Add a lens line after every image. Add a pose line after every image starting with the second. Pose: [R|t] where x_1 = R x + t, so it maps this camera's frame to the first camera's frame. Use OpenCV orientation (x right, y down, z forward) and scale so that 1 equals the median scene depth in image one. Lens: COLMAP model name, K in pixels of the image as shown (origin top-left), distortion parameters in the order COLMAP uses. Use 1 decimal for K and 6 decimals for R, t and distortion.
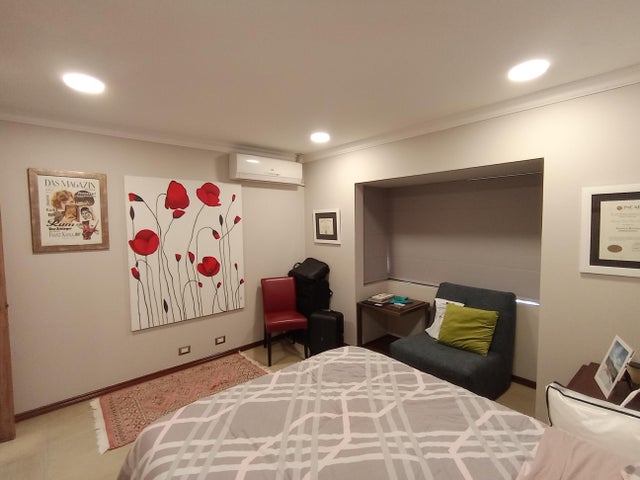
lens RADIAL K [[304.0, 0, 320.4], [0, 304.0, 241.6], [0, 0, 1]] dist [-0.011057, 0.000365]
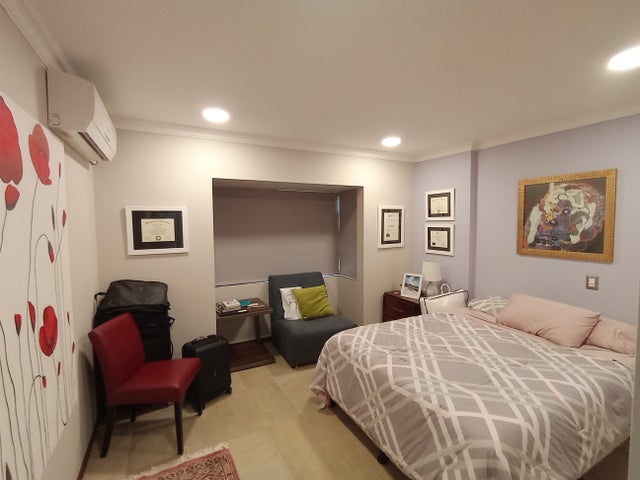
lens RADIAL K [[304.0, 0, 319.7], [0, 304.0, 240.4], [0, 0, 1]] dist [-0.011057, 0.000365]
pose [[0.232167, -0.050201, 0.971380, -0.827770], [0.070848, 0.996887, 0.034586, -0.033214], [-0.970092, 0.060790, 0.235001, 0.666639]]
